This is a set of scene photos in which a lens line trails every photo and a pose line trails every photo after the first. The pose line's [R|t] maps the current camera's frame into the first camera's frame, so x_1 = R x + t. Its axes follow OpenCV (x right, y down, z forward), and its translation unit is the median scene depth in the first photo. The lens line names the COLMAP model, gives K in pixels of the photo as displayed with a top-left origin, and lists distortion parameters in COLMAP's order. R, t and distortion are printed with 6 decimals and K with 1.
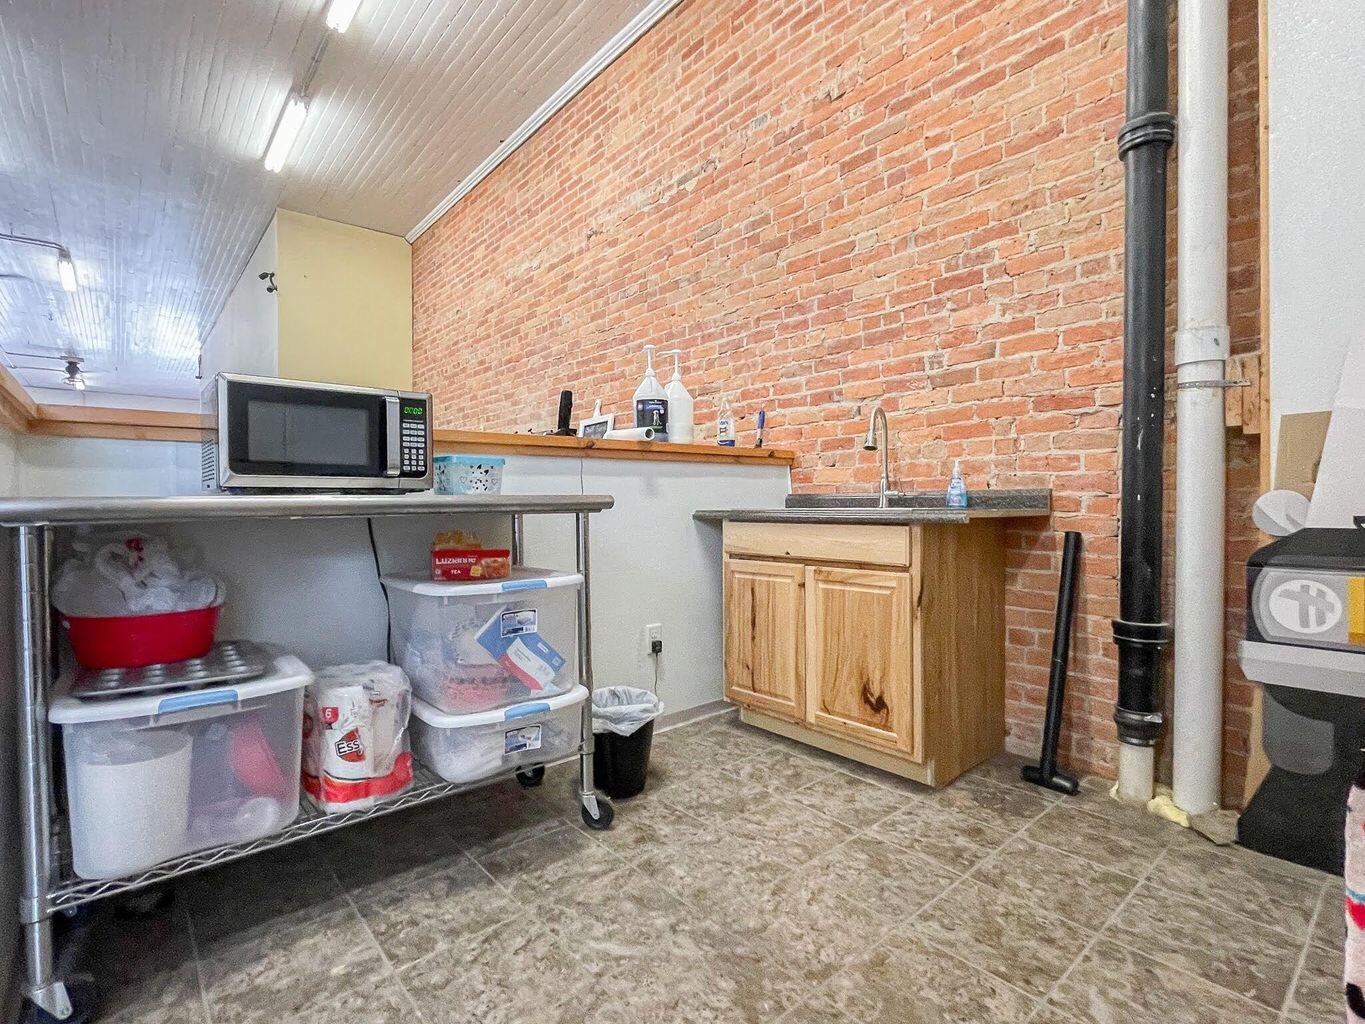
lens RADIAL K [[658.7, 0, 667.1], [0, 658.7, 515.4], [0, 0, 1]] dist [-0.001456, 0.000359]
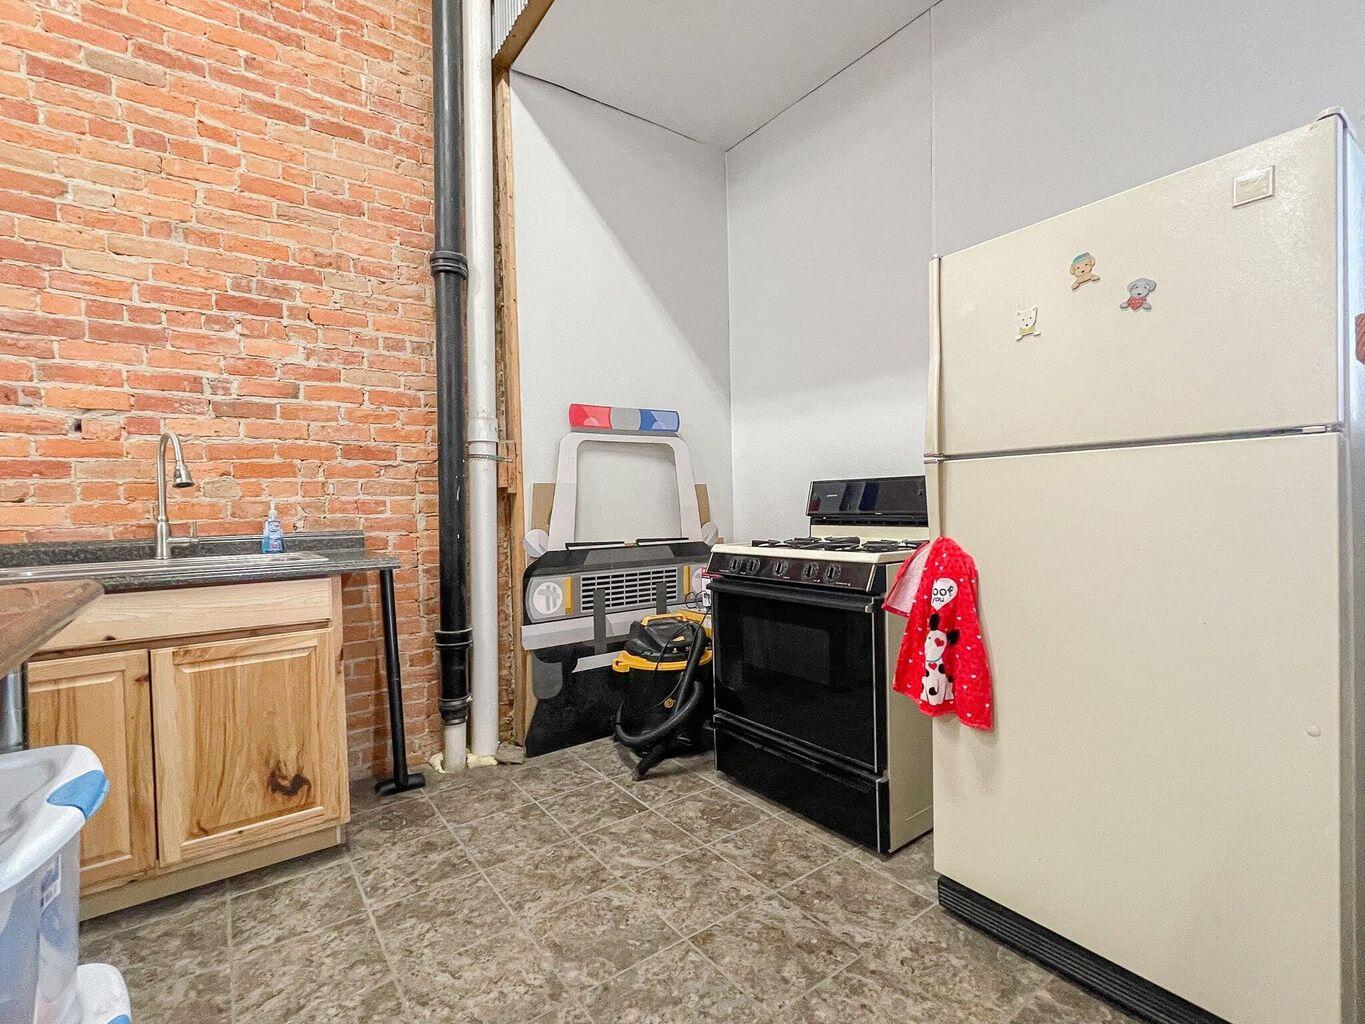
lens RADIAL K [[658.7, 0, 667.1], [0, 658.7, 515.4], [0, 0, 1]] dist [-0.001456, 0.000359]
pose [[0.058401, -0.016469, 0.998157, -0.482316], [0.038956, 0.999140, 0.014206, -0.059367], [-0.997533, 0.038055, 0.058993, 0.411241]]
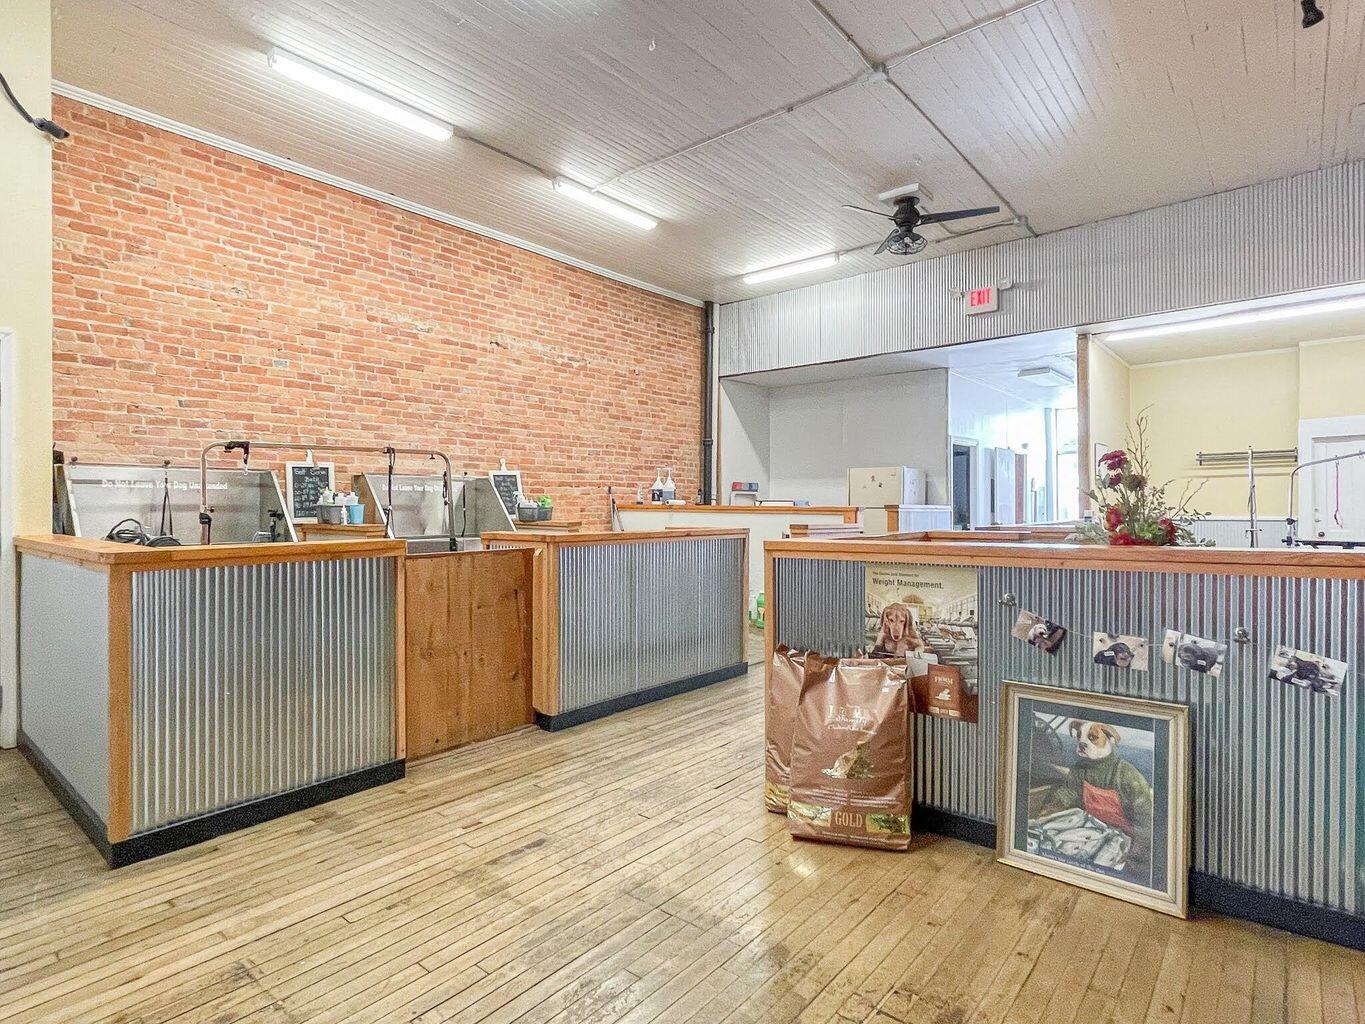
lens RADIAL K [[719.7, 0, 689.1], [0, 719.7, 511.9], [0, 0, 1]] dist [-0.000936, 0.000451]
pose [[-0.176175, -0.001777, 0.984357, -3.326049], [0.015972, 0.999862, 0.004664, -0.108364], [-0.984229, 0.016543, -0.176122, 1.646770]]
